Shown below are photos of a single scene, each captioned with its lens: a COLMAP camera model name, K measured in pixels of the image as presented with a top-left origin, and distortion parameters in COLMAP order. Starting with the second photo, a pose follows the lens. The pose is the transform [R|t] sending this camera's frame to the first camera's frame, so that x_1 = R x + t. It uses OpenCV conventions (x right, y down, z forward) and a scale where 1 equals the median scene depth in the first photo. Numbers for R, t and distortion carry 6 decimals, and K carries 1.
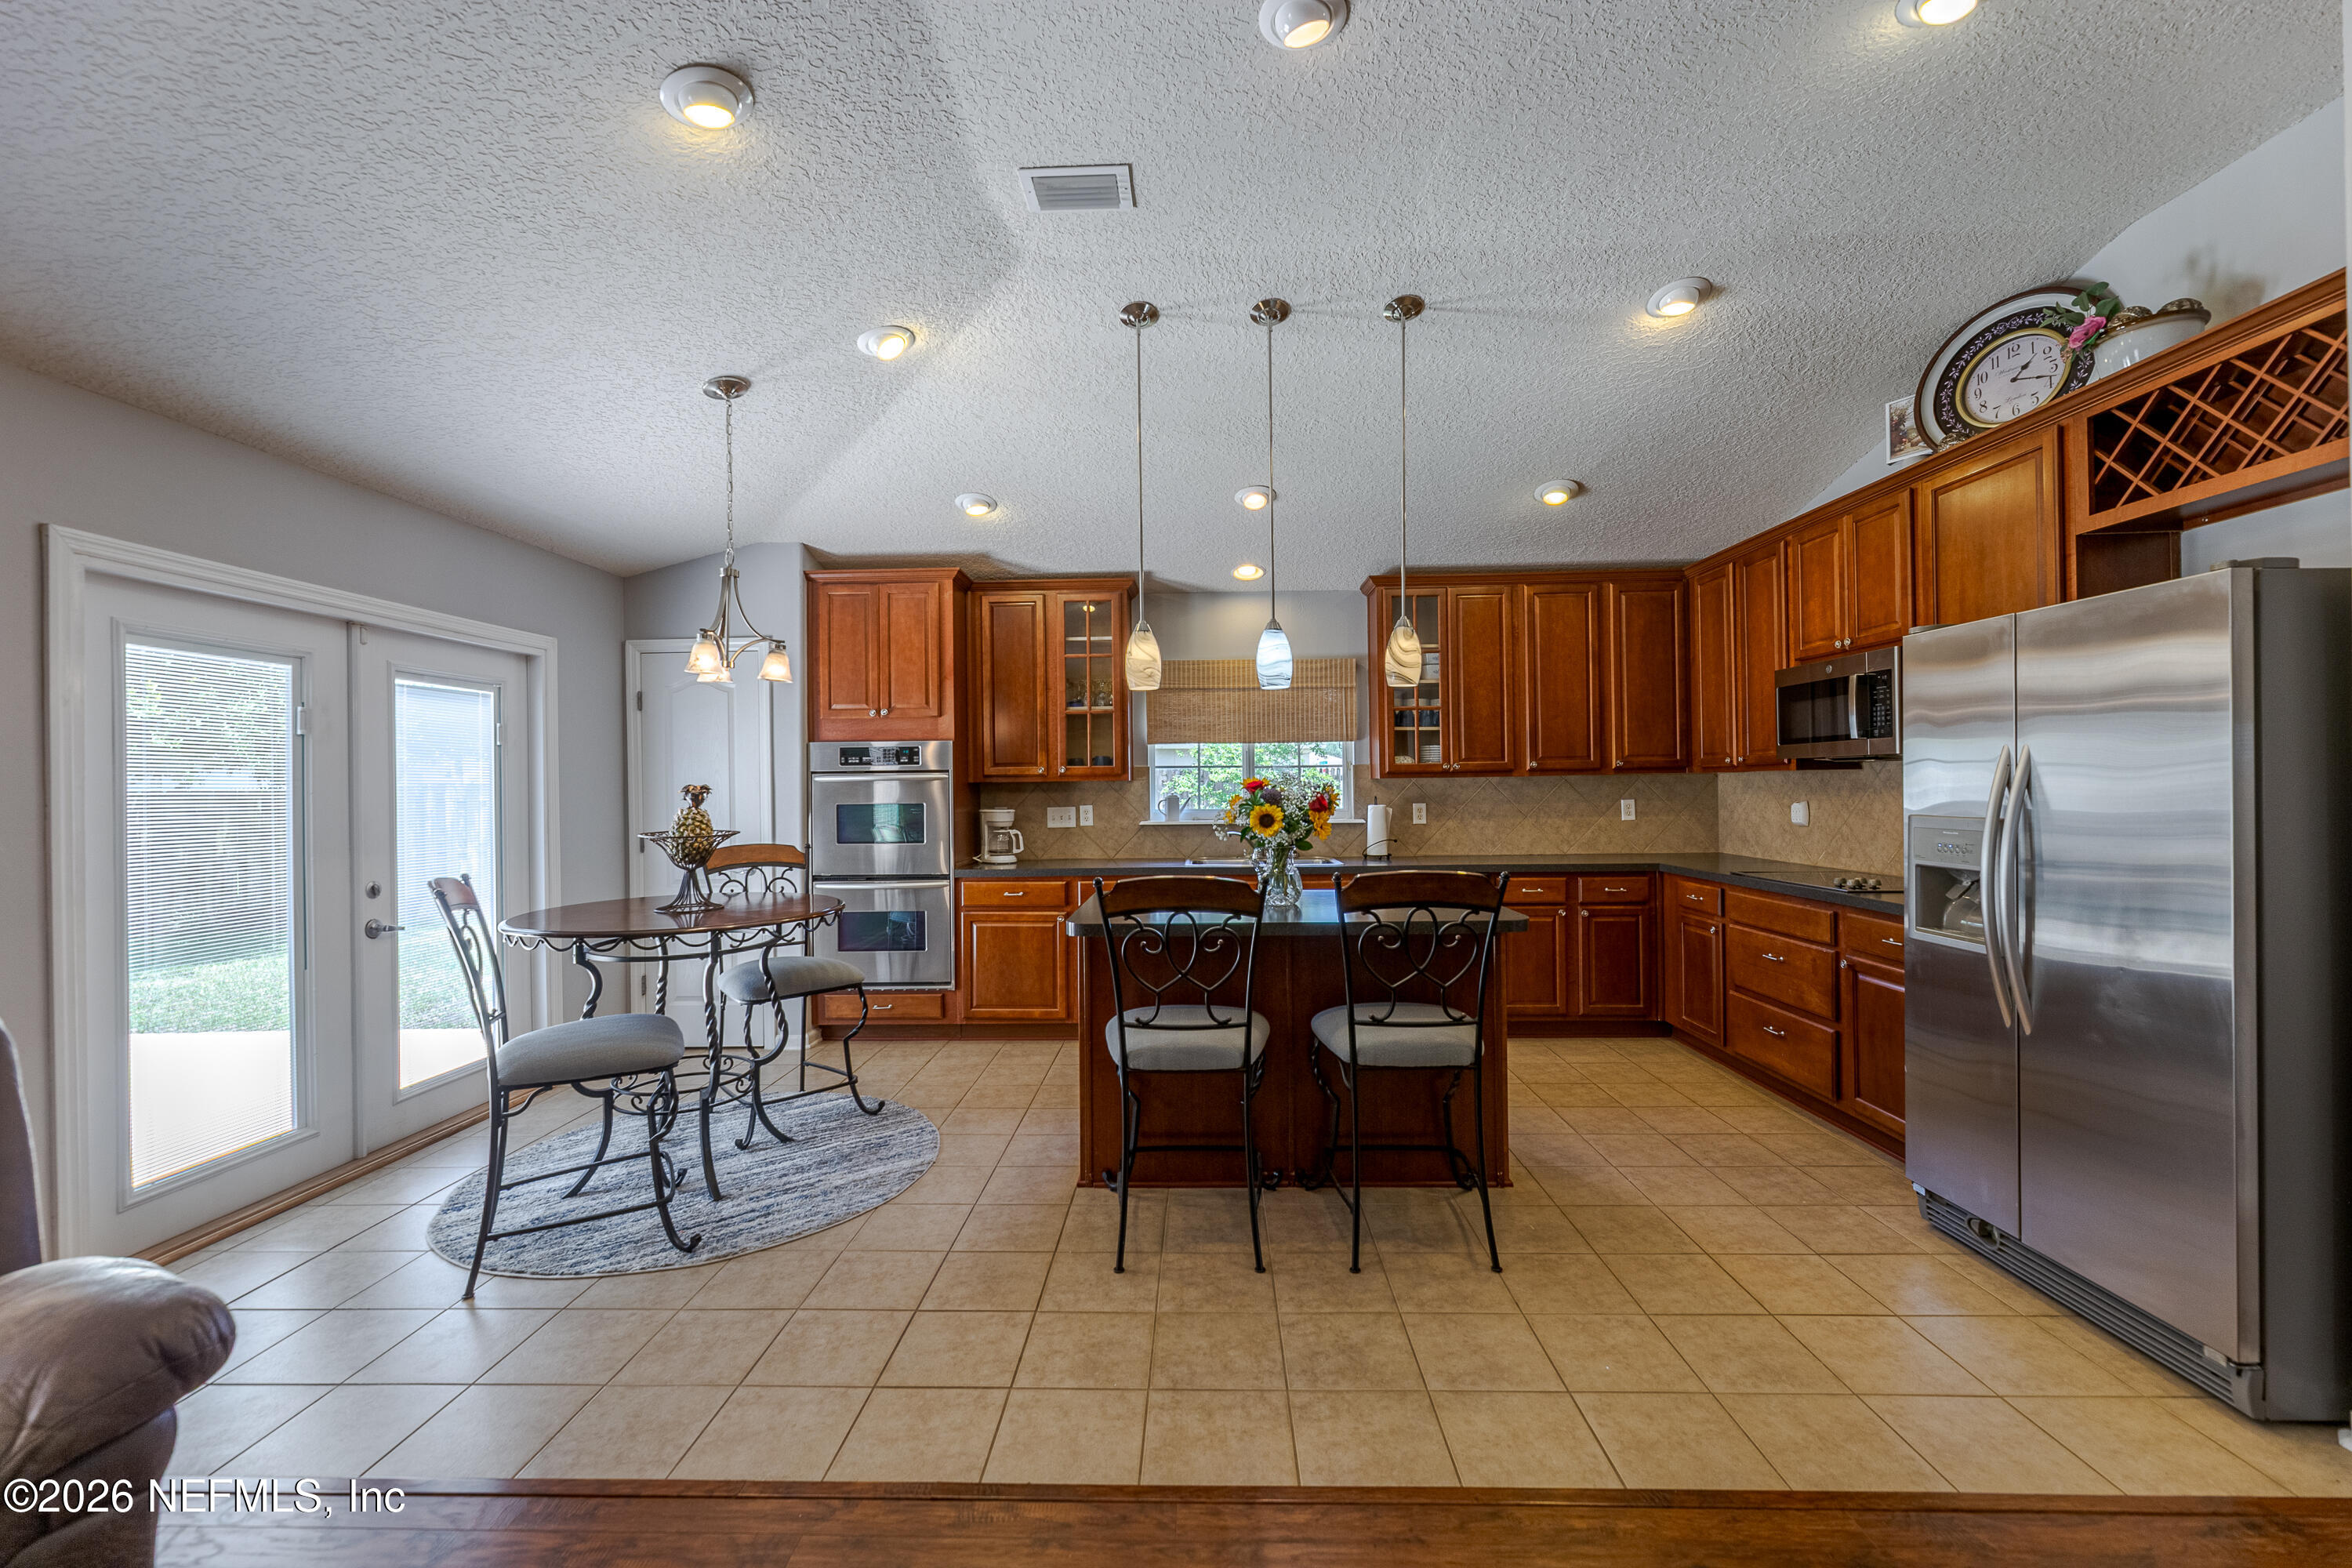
lens RADIAL K [[961.4, 0, 1179.8], [0, 961.4, 781.1], [0, 0, 1]] dist [-0.002185, -0.000033]
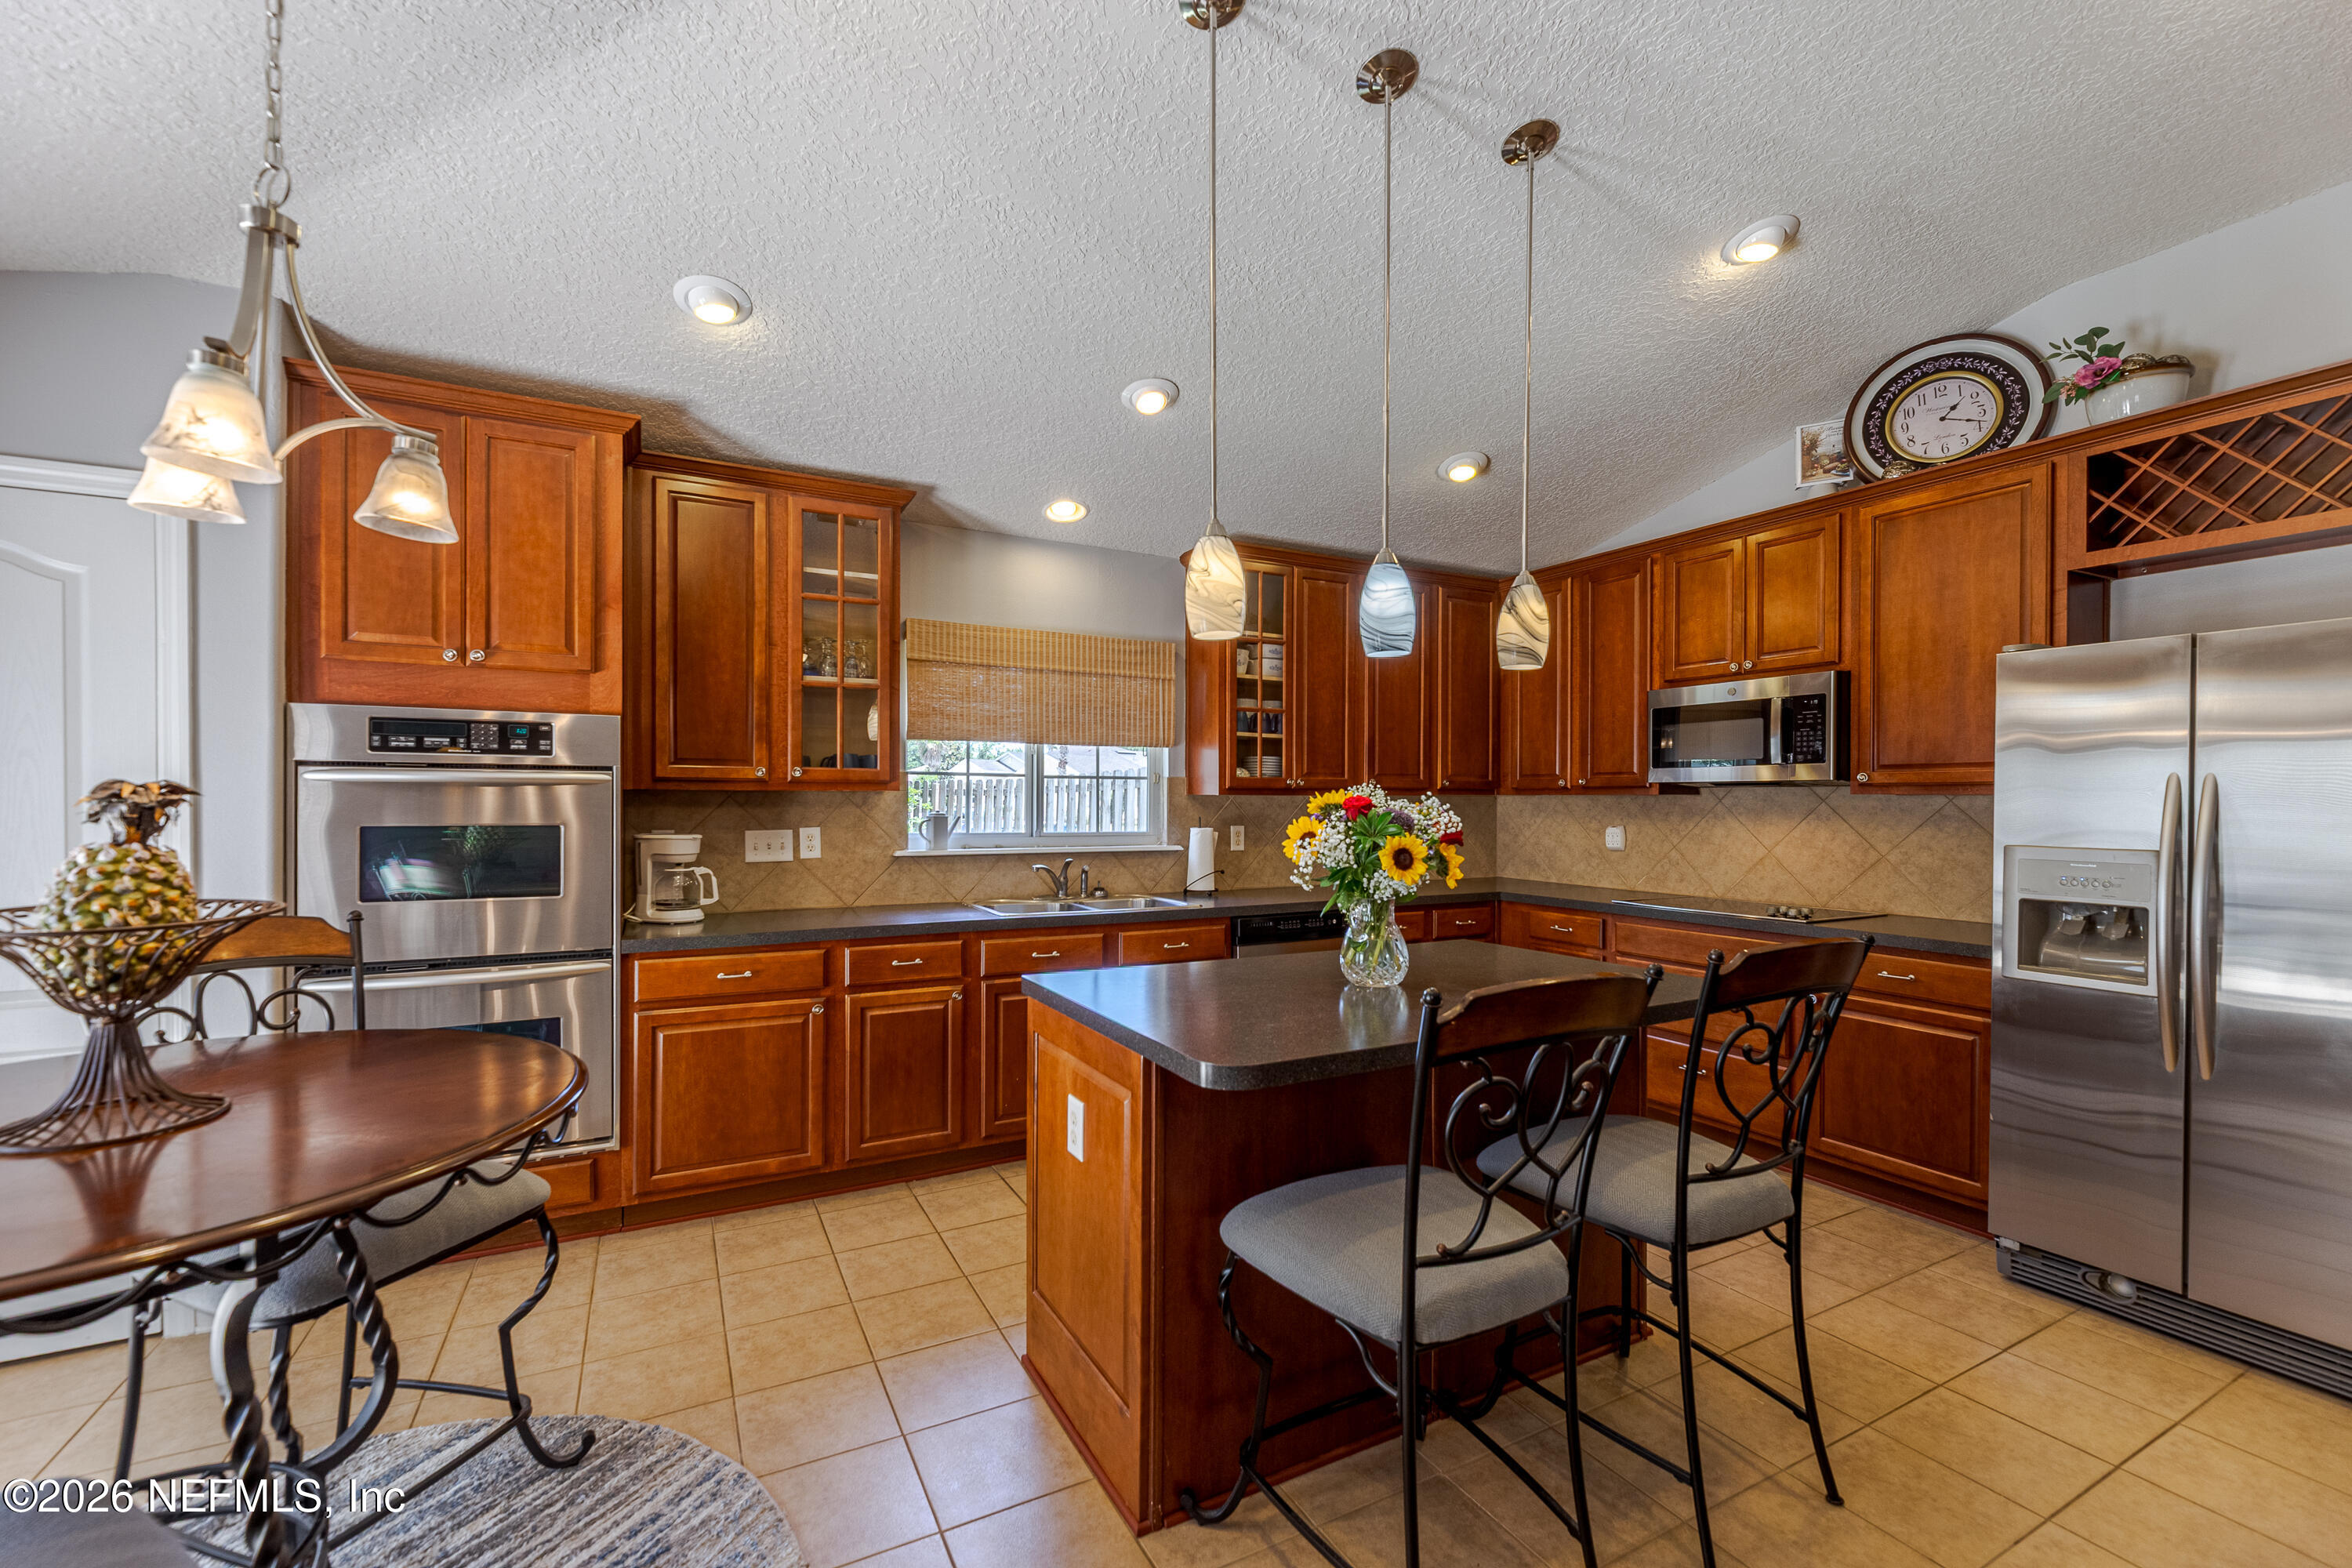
lens RADIAL K [[961.4, 0, 1174.5], [0, 961.4, 807.8], [0, 0, 1]] dist [-0.002185, -0.000033]
pose [[0.870334, 0.012056, 0.492315, -0.238969], [-0.017250, 0.999833, 0.006011, 0.003909], [-0.492160, -0.013724, 0.870396, 0.348806]]
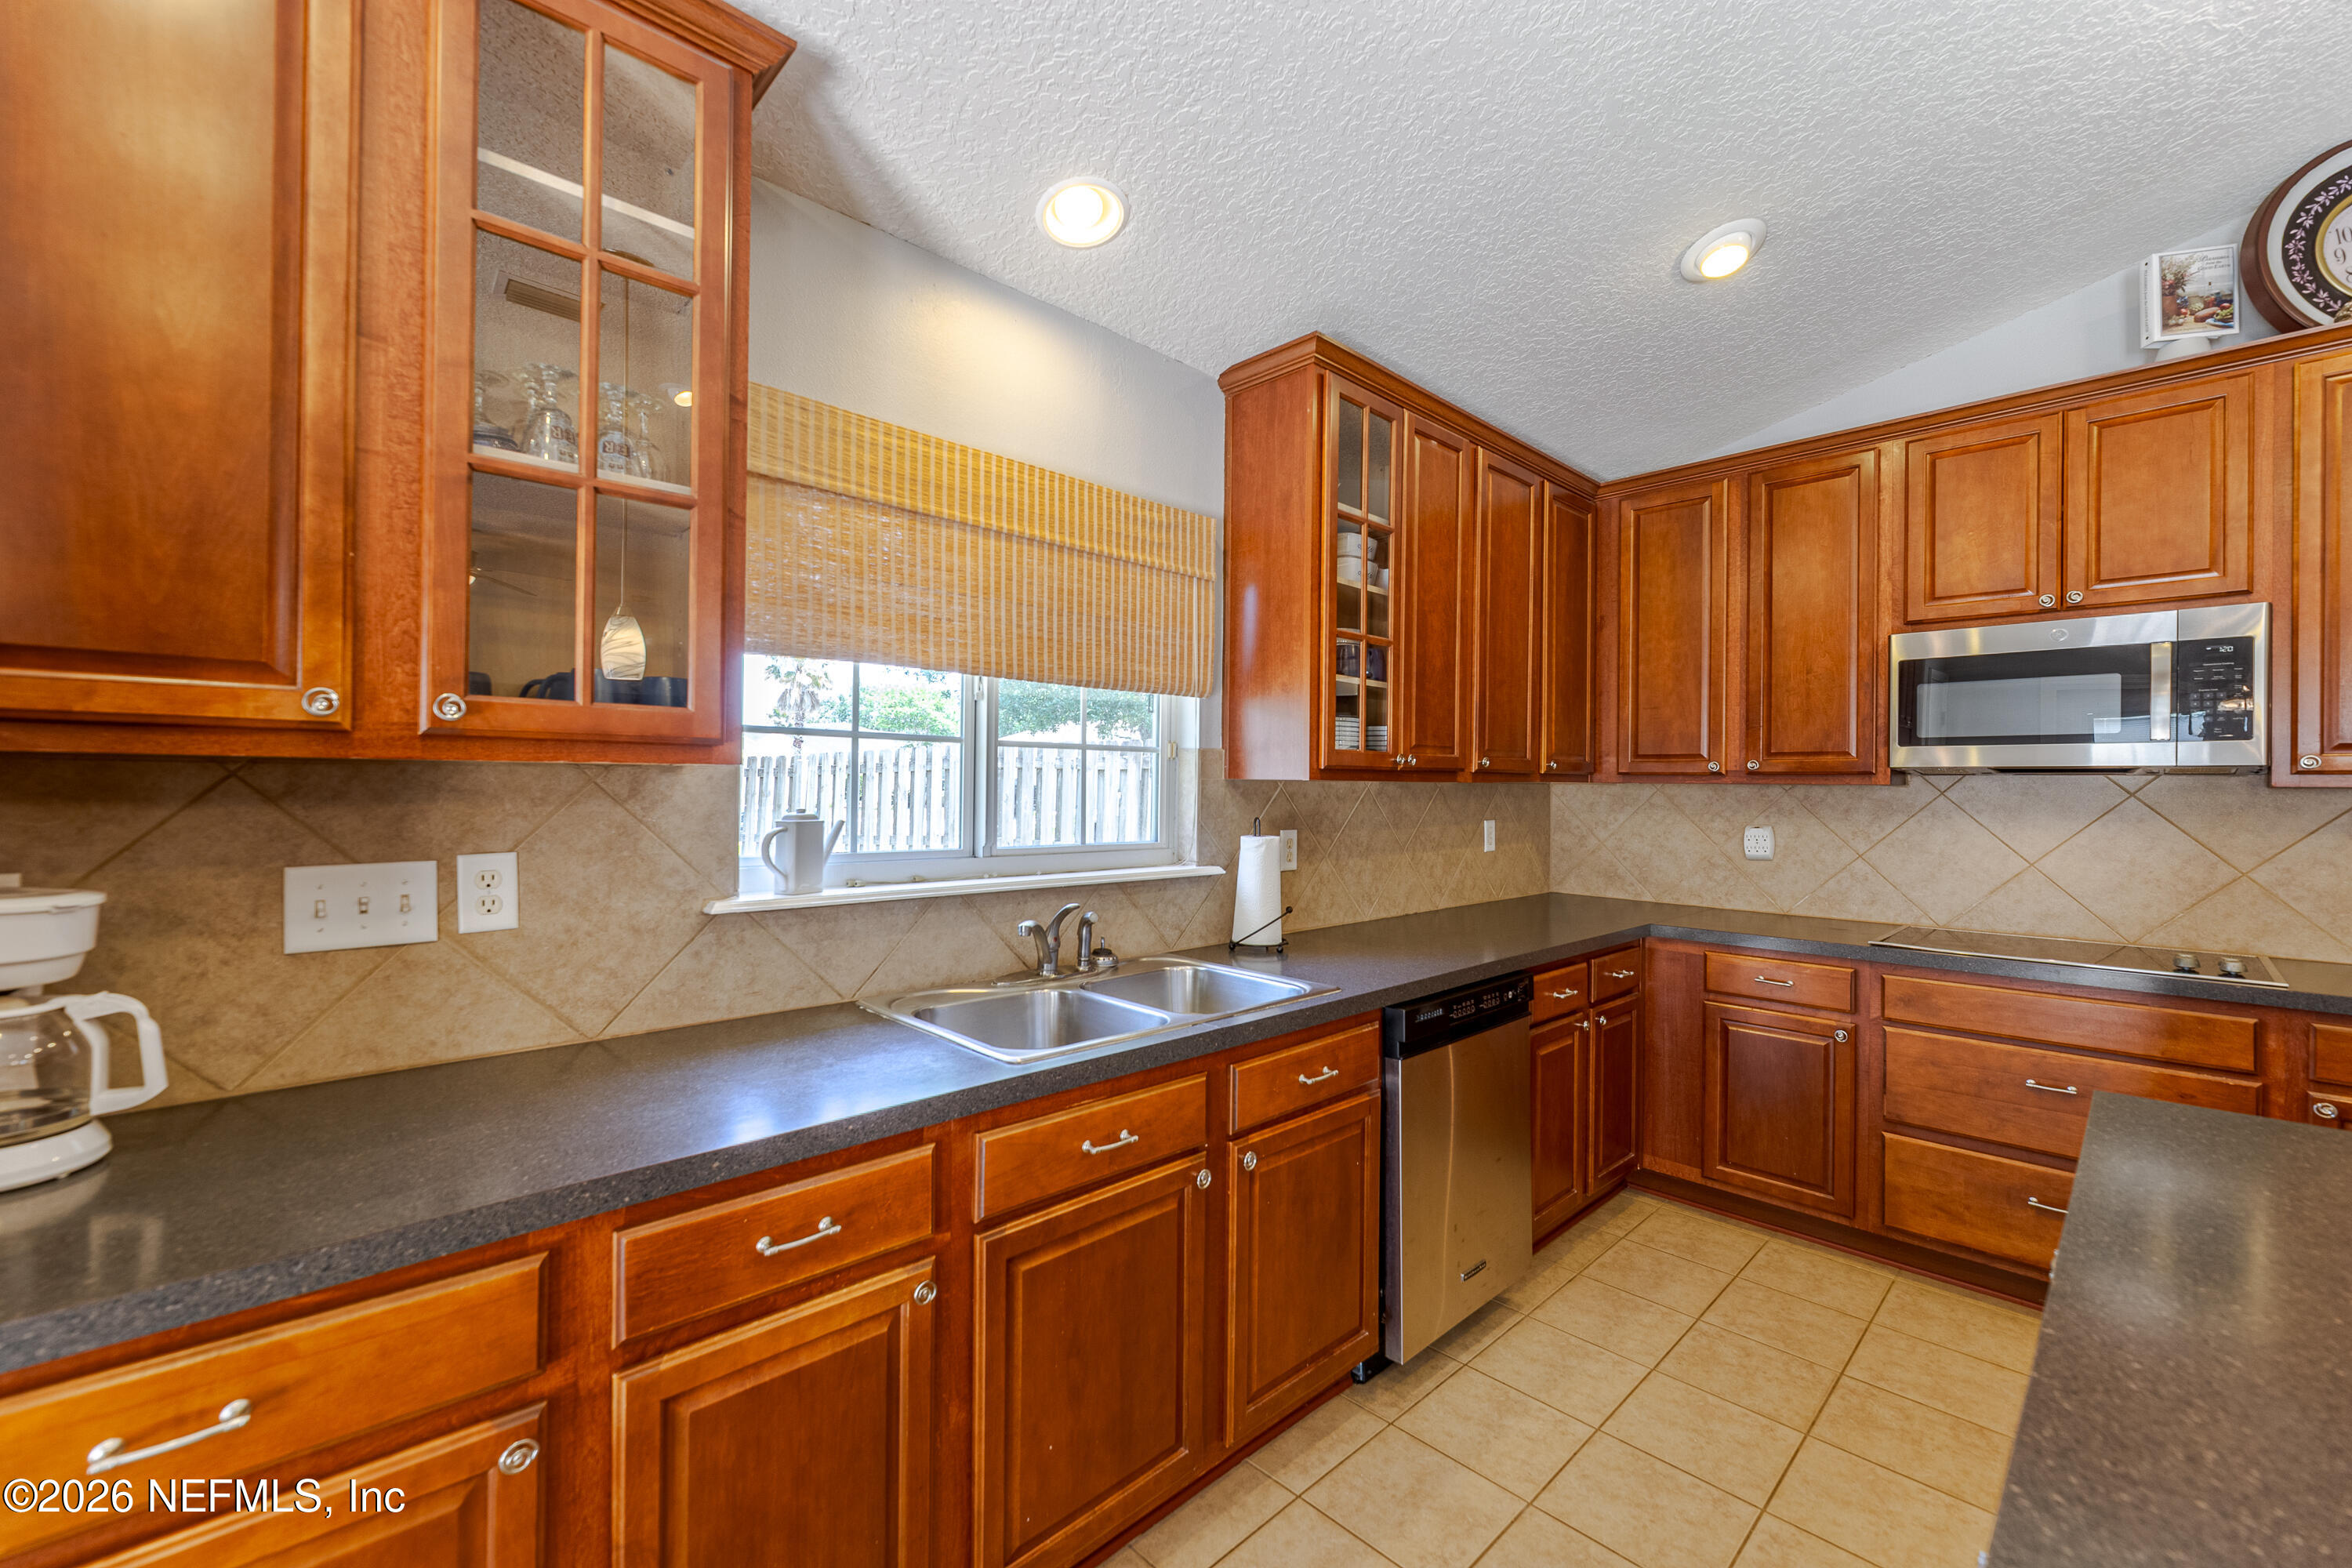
lens RADIAL K [[961.4, 0, 1187.6], [0, 961.4, 782.0], [0, 0, 1]] dist [-0.002185, -0.000033]
pose [[0.700511, 0.022760, 0.713279, -0.176552], [-0.022135, 0.999703, -0.010160, 0.004285], [-0.713298, -0.008671, 0.700807, 0.786600]]
